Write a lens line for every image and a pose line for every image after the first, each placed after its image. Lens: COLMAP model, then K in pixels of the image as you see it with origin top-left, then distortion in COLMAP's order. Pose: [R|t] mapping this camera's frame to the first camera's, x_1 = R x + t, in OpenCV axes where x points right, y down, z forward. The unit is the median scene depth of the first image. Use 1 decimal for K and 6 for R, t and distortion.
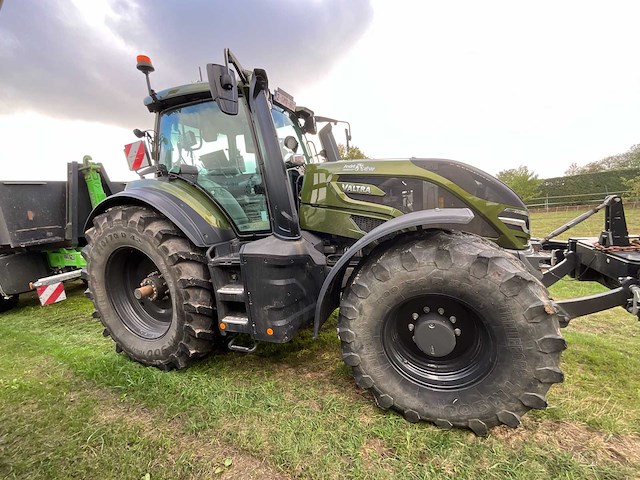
lens RADIAL K [[263.8, 0, 321.6], [0, 263.8, 236.8], [0, 0, 1]] dist [-0.007601, 0.000000]
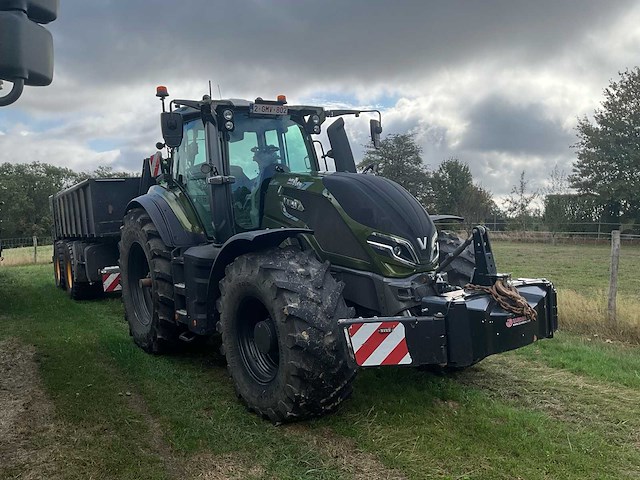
lens RADIAL K [[527.1, 0, 324.1], [0, 527.1, 238.9], [0, 0, 1]] dist [0.071869, -0.026388]
pose [[0.837244, 0.077677, -0.541284, 1.288547], [-0.099624, 0.994961, -0.011314, -0.035083], [0.537678, 0.063398, 0.840764, -0.581943]]
